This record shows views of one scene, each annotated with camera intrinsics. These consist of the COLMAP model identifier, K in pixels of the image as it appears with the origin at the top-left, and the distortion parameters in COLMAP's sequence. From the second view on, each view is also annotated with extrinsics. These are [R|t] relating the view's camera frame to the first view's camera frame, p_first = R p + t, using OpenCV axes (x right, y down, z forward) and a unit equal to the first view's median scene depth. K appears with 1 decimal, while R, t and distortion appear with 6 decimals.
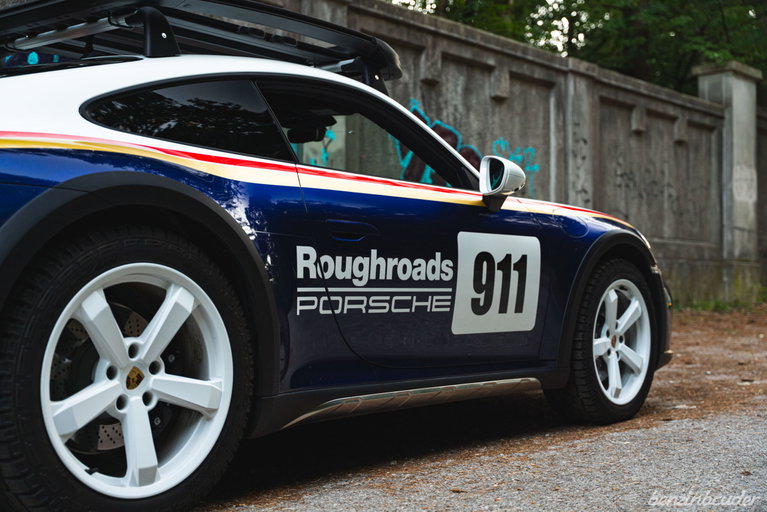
lens RADIAL K [[1036.5, 0, 381.6], [0, 1036.5, 253.9], [0, 0, 1]] dist [0.033555, 0.000000]
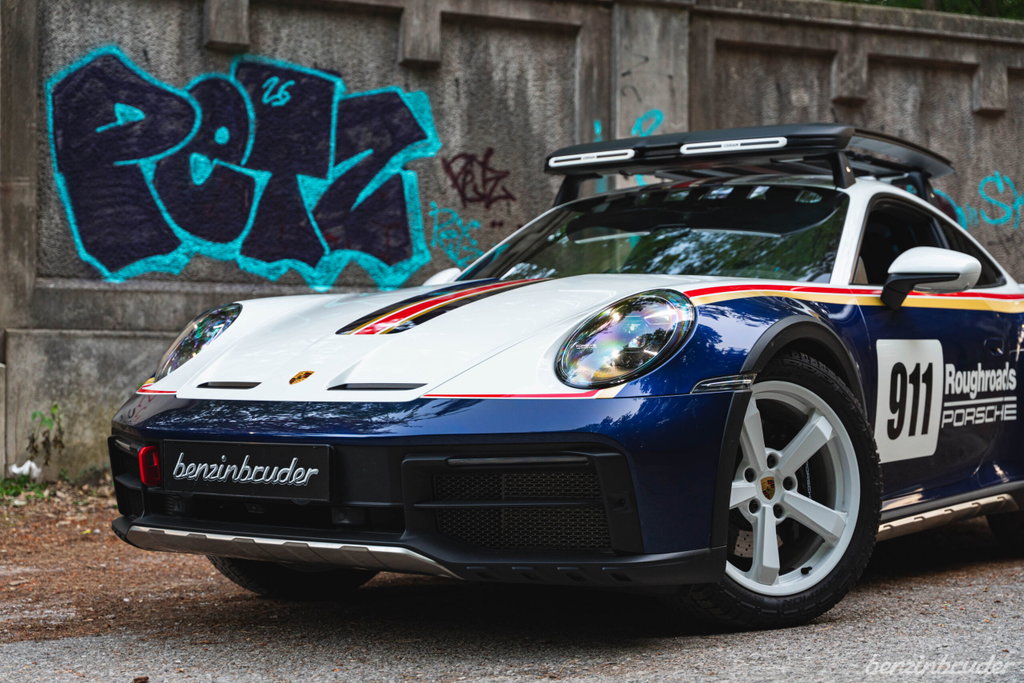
lens RADIAL K [[1598.1, 0, 511.3], [0, 1598.1, 348.9], [0, 0, 1]] dist [0.046065, 0.000000]
pose [[0.906259, -0.021956, -0.422152, 0.278153], [0.022302, 0.999743, -0.004121, -0.004051], [0.422134, -0.005680, 0.906516, -0.044828]]
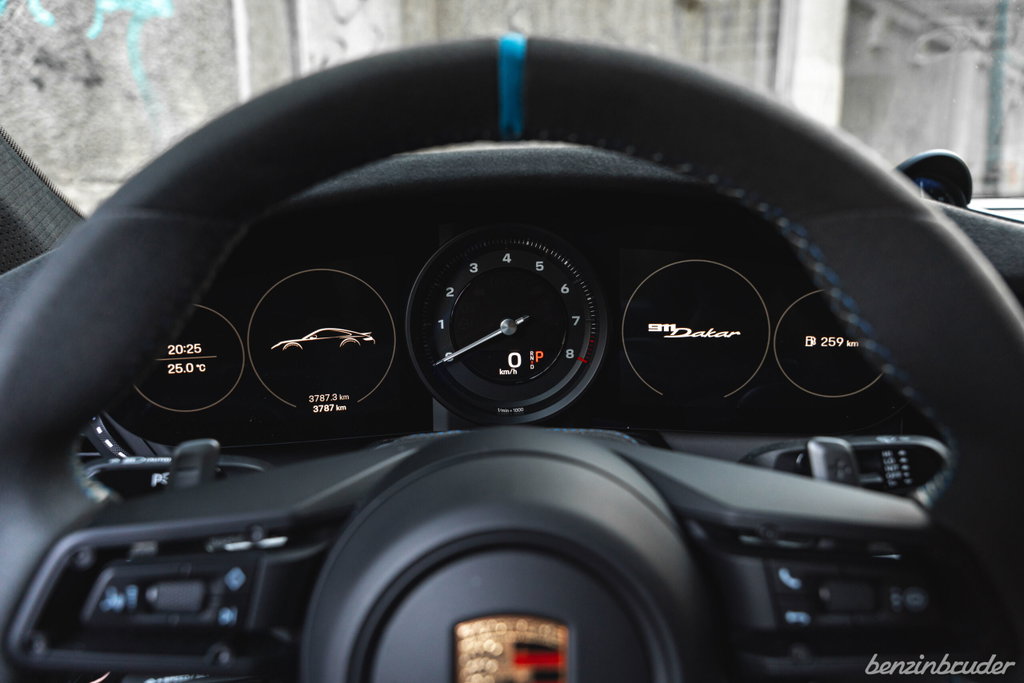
lens RADIAL K [[683.3, 0, 507.5], [0, 683.3, 344.6], [0, 0, 1]] dist [-0.015565, 0.000319]
pose [[0.993721, 0.012340, -0.111202, 0.322456], [0.012719, 0.974996, 0.221857, -0.024168], [0.111159, -0.221878, 0.968718, 0.850283]]
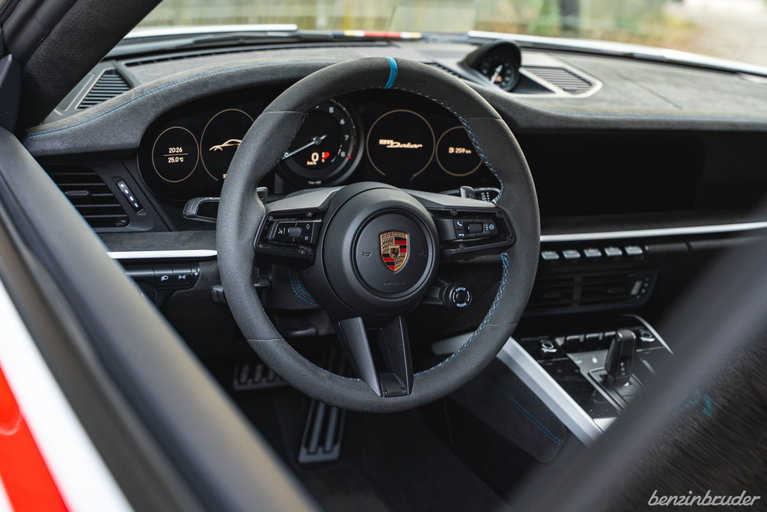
lens RADIAL K [[1139.7, 0, 383.8], [0, 1139.7, 258.6], [0, 0, 1]] dist [0.040798, 0.000000]
pose [[0.941266, -0.004992, 0.337629, 0.271208], [-0.106645, 0.944317, 0.311276, -0.050234], [-0.320383, -0.329000, 0.888321, 0.745050]]
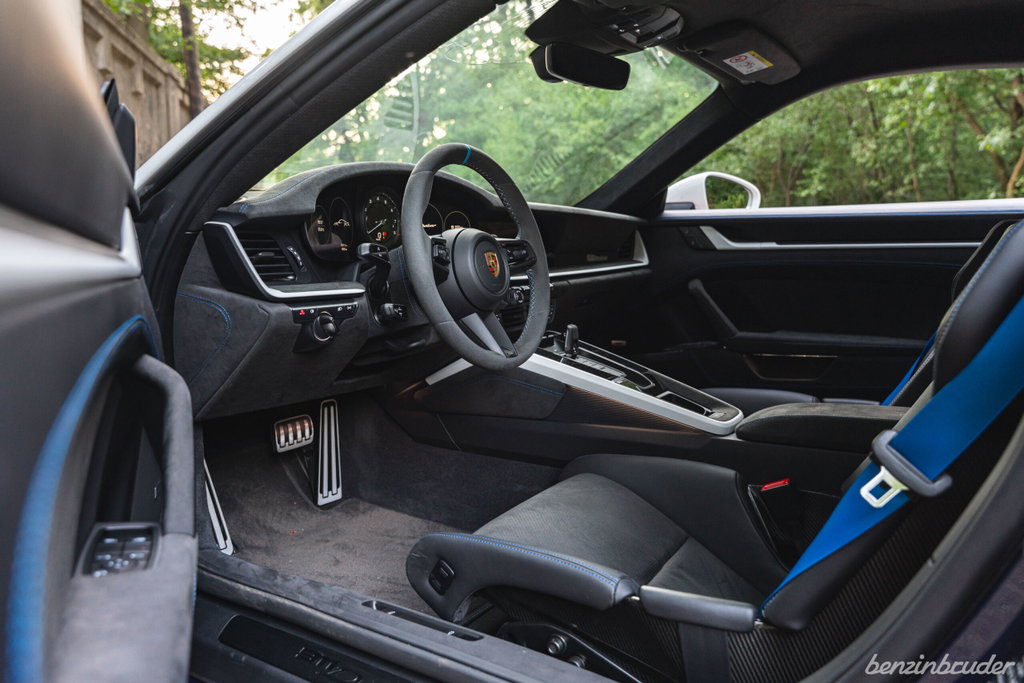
lens RADIAL K [[804.7, 0, 516.7], [0, 804.7, 332.3], [0, 0, 1]] dist [0.043094, -0.006020]
pose [[0.611180, -0.082243, 0.787207, 0.200860], [-0.028750, 0.991624, 0.125921, -0.013827], [-0.790970, -0.099593, 0.603696, 0.772820]]
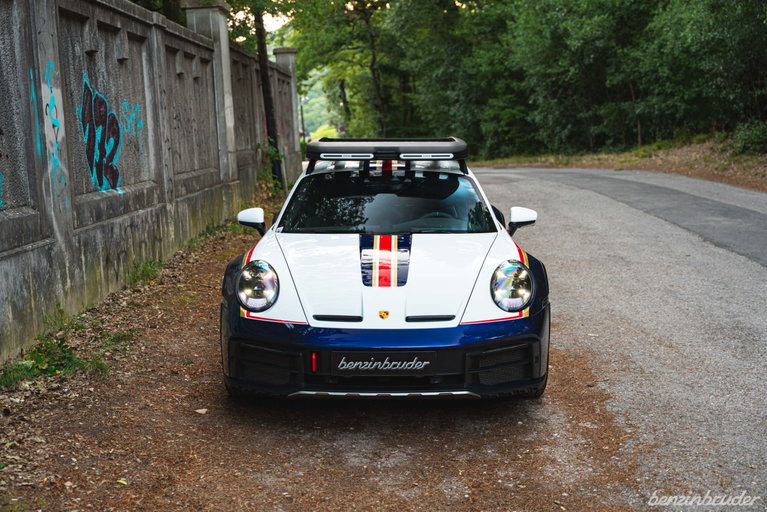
lens RADIAL K [[1061.3, 0, 368.4], [0, 1061.3, 267.1], [0, 0, 1]] dist [0.024405, 0.000000]
pose [[0.761318, -0.122780, 0.636647, -0.409841], [0.026009, 0.986900, 0.159225, -0.115560], [-0.647856, -0.104662, 0.754538, 0.045010]]
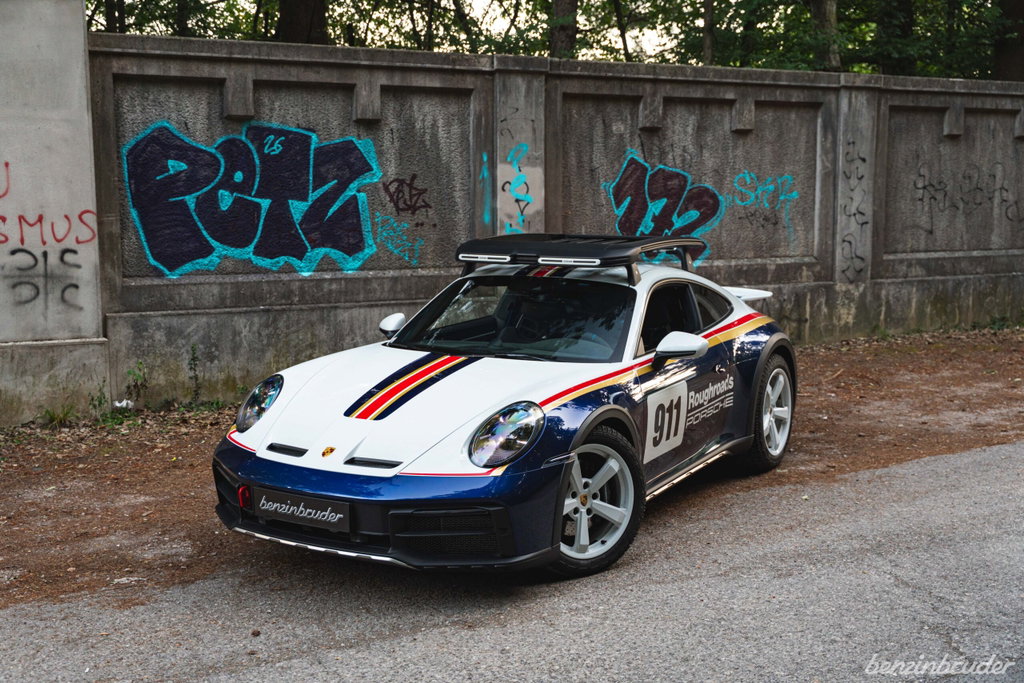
lens RADIAL K [[1188.5, 0, 489.0], [0, 1188.5, 358.6], [0, 0, 1]] dist [0.013477, 0.000000]
pose [[0.930606, 0.034223, -0.364419, 0.325698], [0.025711, 0.987048, 0.158353, -0.128174], [0.365118, -0.156734, 0.917673, -0.169335]]
